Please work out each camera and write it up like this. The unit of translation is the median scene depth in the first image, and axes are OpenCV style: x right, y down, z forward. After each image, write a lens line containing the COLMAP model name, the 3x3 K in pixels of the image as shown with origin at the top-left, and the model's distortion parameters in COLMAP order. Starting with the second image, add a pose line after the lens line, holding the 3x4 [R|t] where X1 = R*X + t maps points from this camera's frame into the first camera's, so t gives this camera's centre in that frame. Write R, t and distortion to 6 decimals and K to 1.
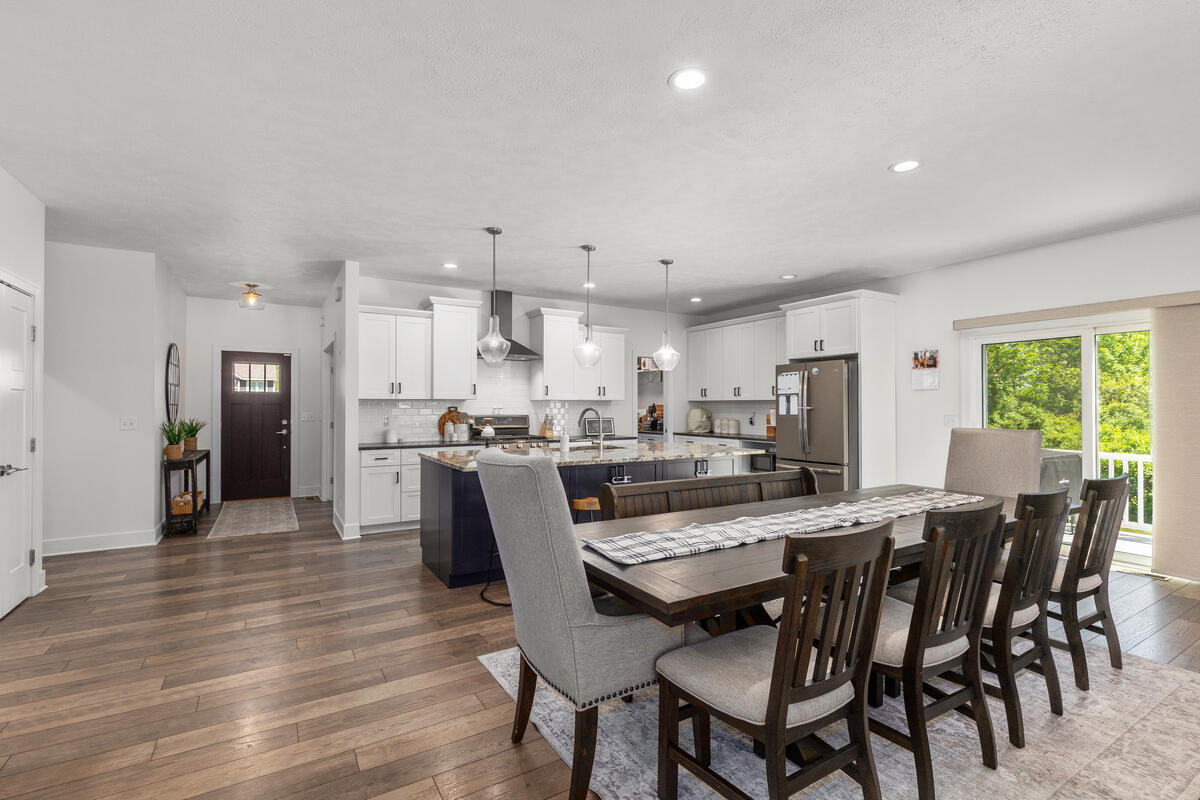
lens RADIAL K [[541.6, 0, 615.4], [0, 541.6, 403.8], [0, 0, 1]] dist [0.003146, 0.000176]
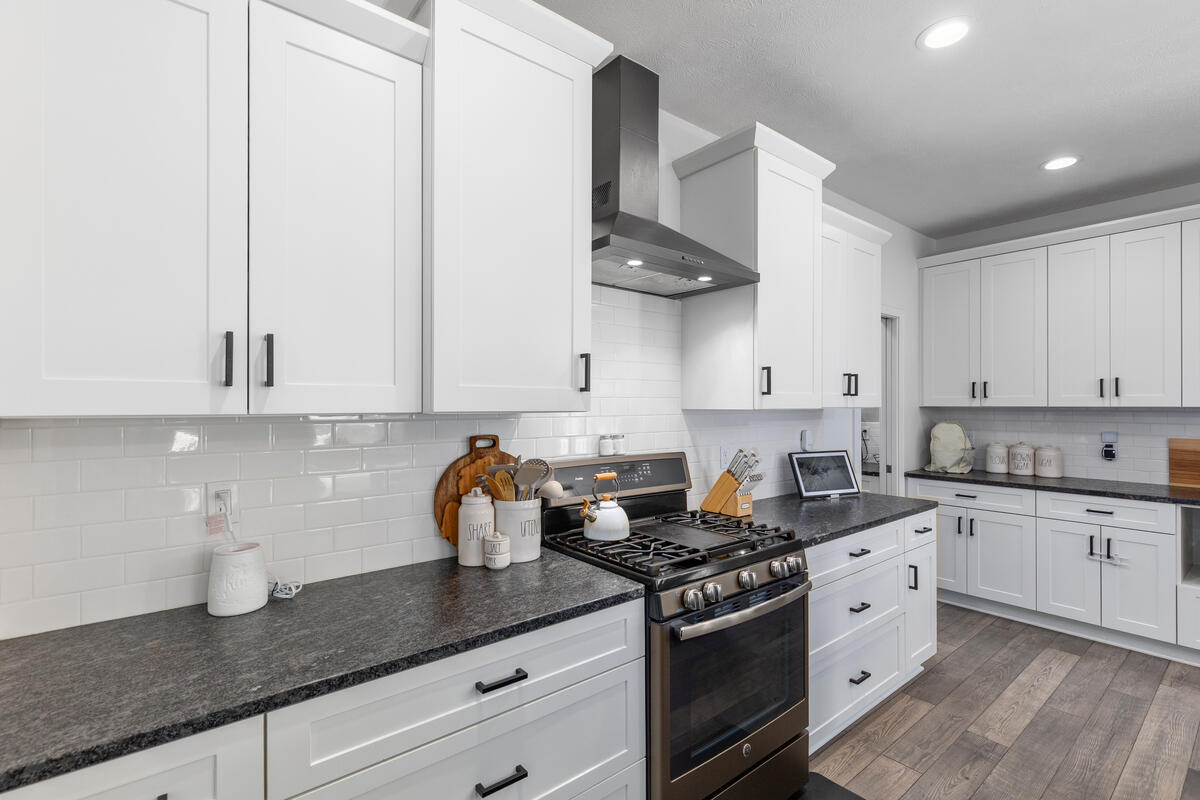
lens RADIAL K [[541.6, 0, 617.0], [0, 541.6, 404.6], [0, 0, 1]] dist [0.003146, 0.000176]
pose [[0.992593, -0.001337, 0.121483, -0.269248], [0.000932, 0.999994, 0.003389, -0.011943], [-0.121486, -0.003251, 0.992588, 0.718963]]
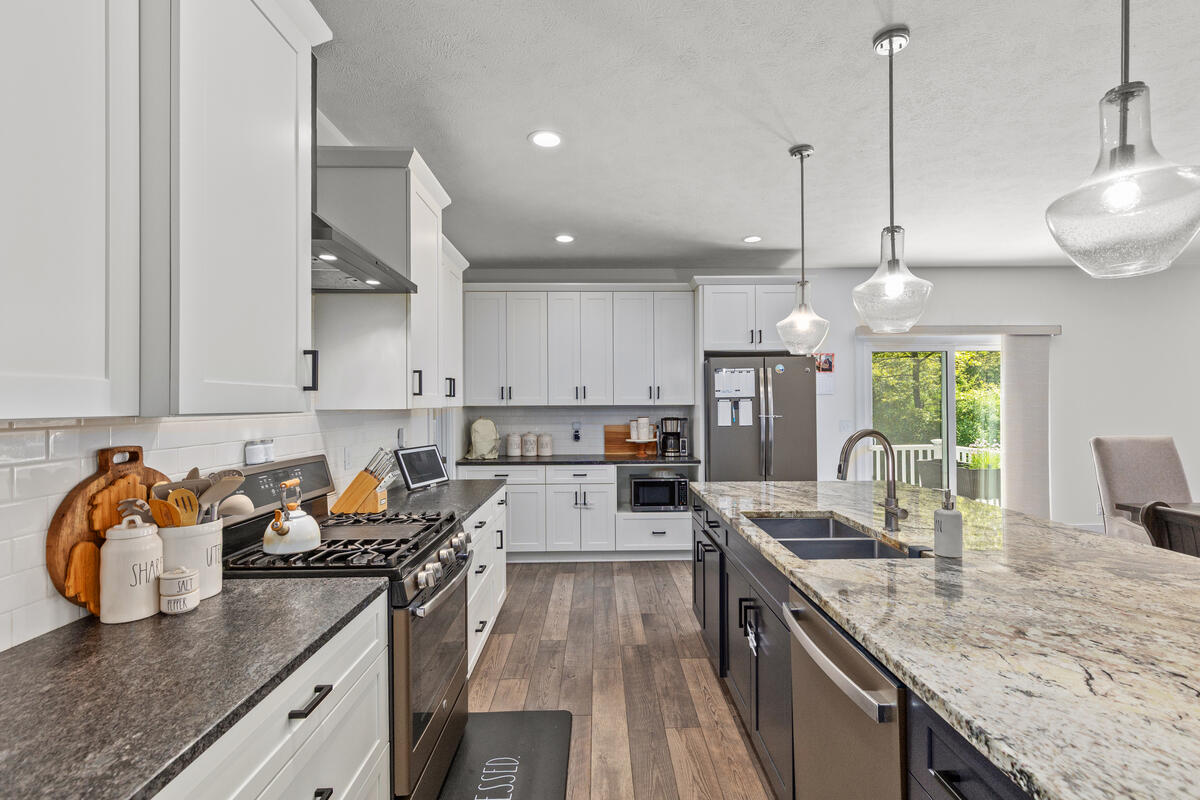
lens RADIAL K [[541.6, 0, 607.5], [0, 541.6, 402.6], [0, 0, 1]] dist [0.003146, 0.000176]
pose [[0.518901, -0.001813, 0.854833, -0.389321], [0.003514, 0.999994, -0.000012, -0.011556], [-0.854827, 0.003010, 0.518904, 0.738107]]
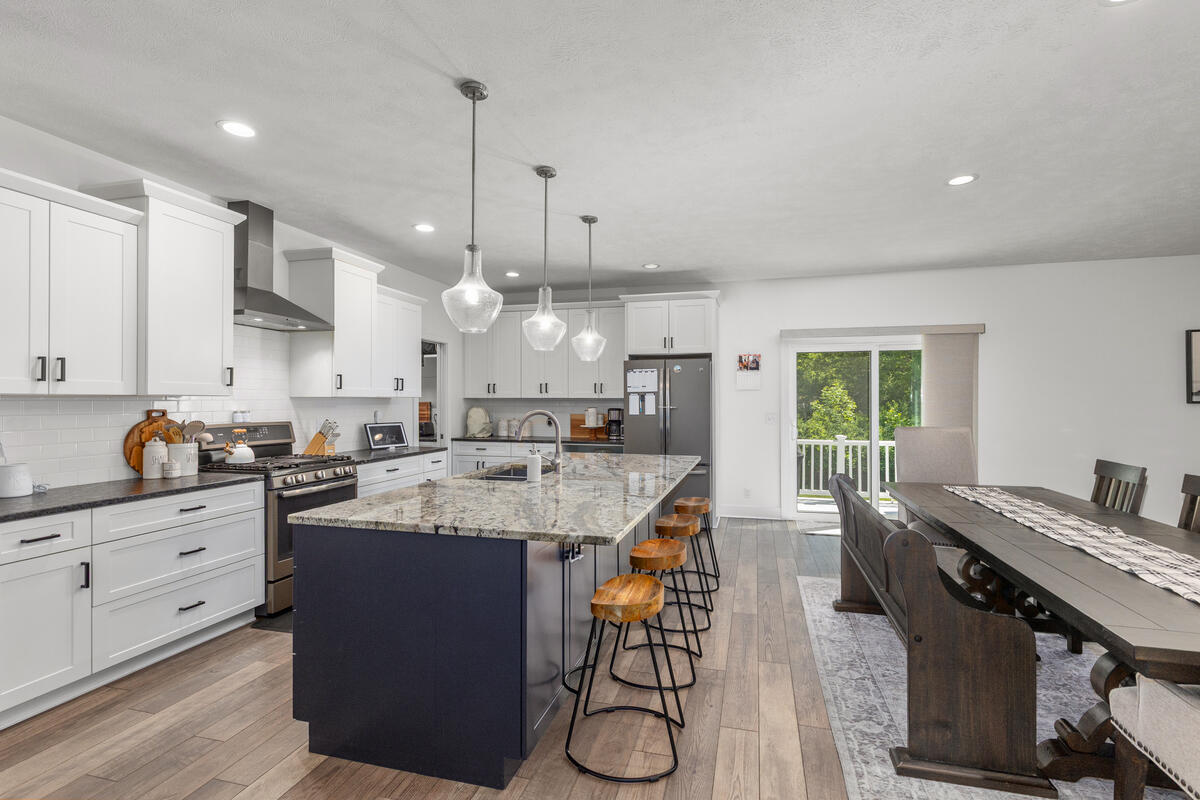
lens RADIAL K [[541.6, 0, 606.7], [0, 541.6, 400.0], [0, 0, 1]] dist [0.003146, 0.000176]
pose [[0.736768, 0.001547, 0.676144, -0.338801], [-0.003519, 0.999993, 0.001547, -0.005920], [-0.676137, -0.003520, 0.736768, 0.346204]]
